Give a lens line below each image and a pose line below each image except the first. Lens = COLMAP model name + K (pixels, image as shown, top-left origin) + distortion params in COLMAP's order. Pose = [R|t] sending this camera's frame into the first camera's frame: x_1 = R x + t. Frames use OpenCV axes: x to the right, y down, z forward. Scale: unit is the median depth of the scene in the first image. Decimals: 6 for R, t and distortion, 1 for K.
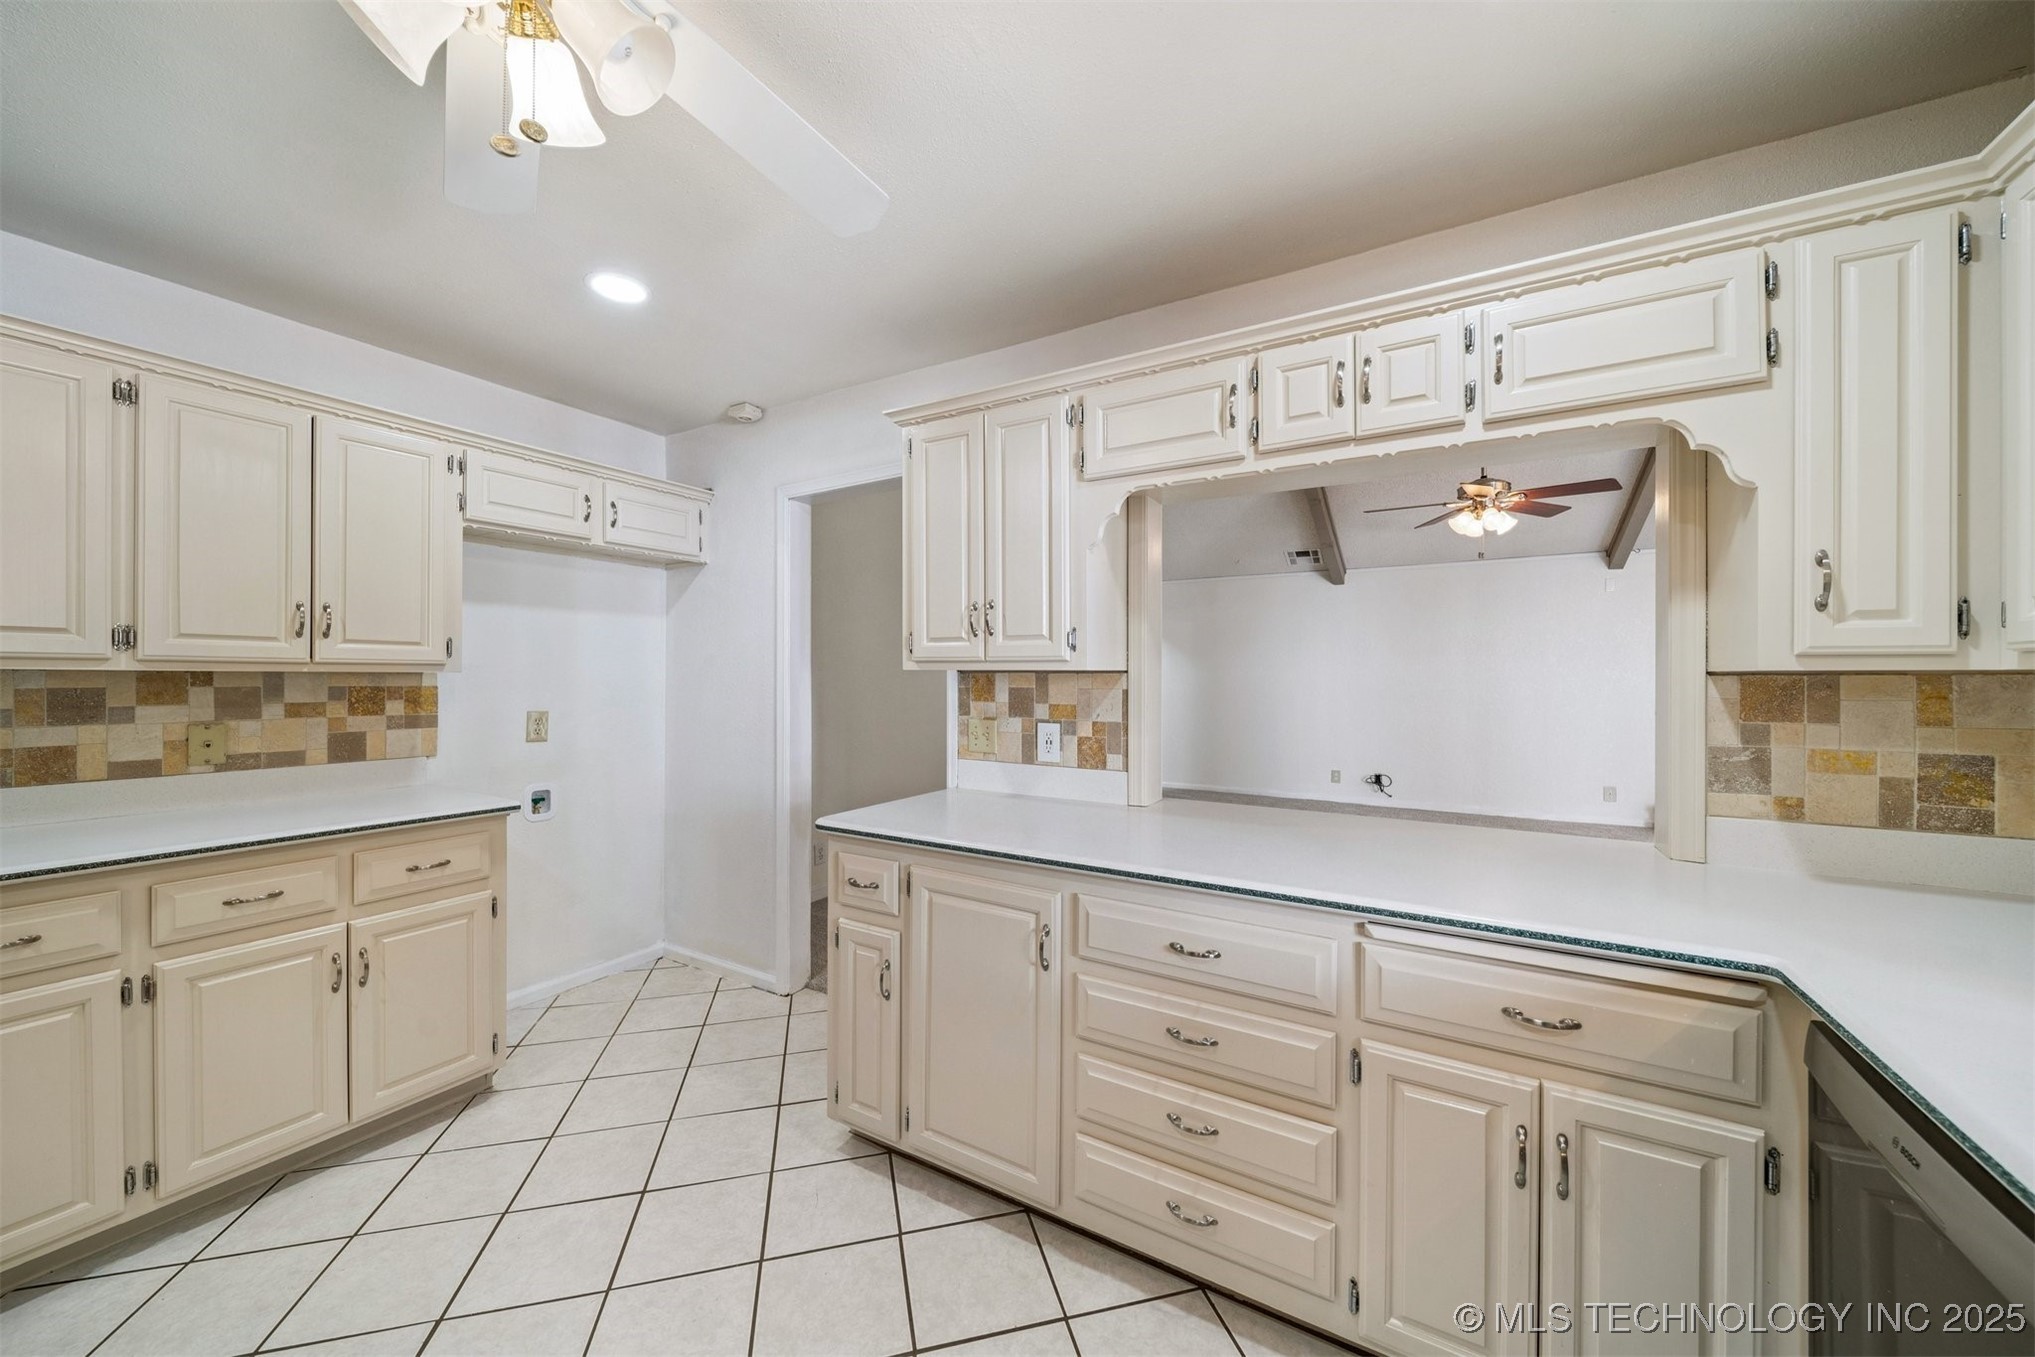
lens RADIAL K [[733.5, 0, 1004.4], [0, 733.5, 675.4], [0, 0, 1]] dist [-0.002019, -0.000860]
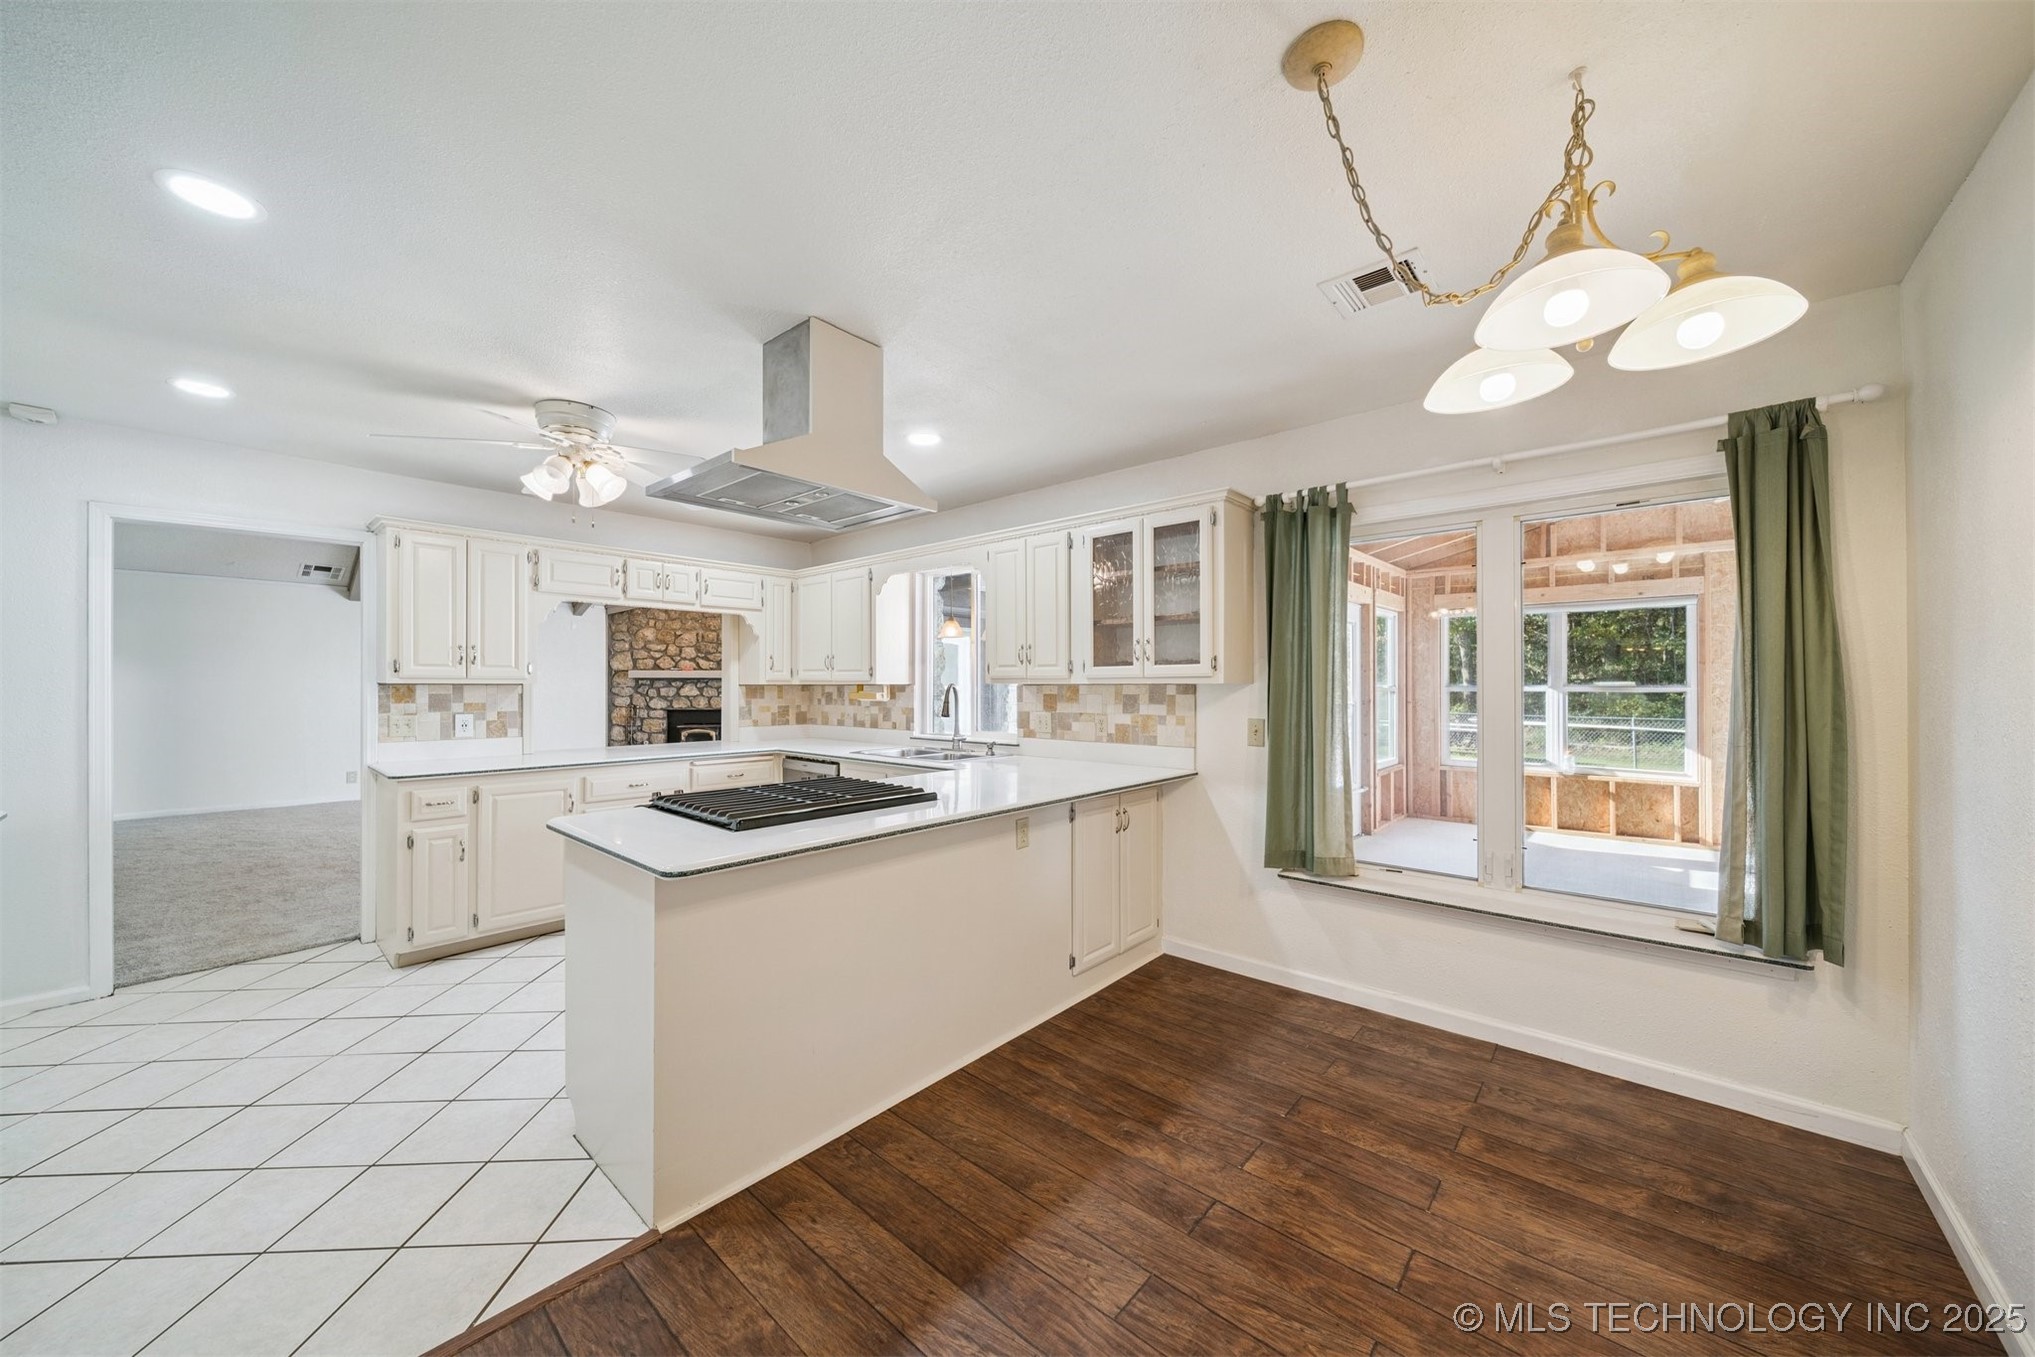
lens RADIAL K [[733.5, 0, 1012.7], [0, 733.5, 684.8], [0, 0, 1]] dist [-0.002019, -0.000860]
pose [[0.204146, -0.002206, 0.978938, -1.640752], [-0.000857, 0.999997, 0.002432, -0.009852], [-0.978940, -0.001335, 0.204144, -0.724090]]
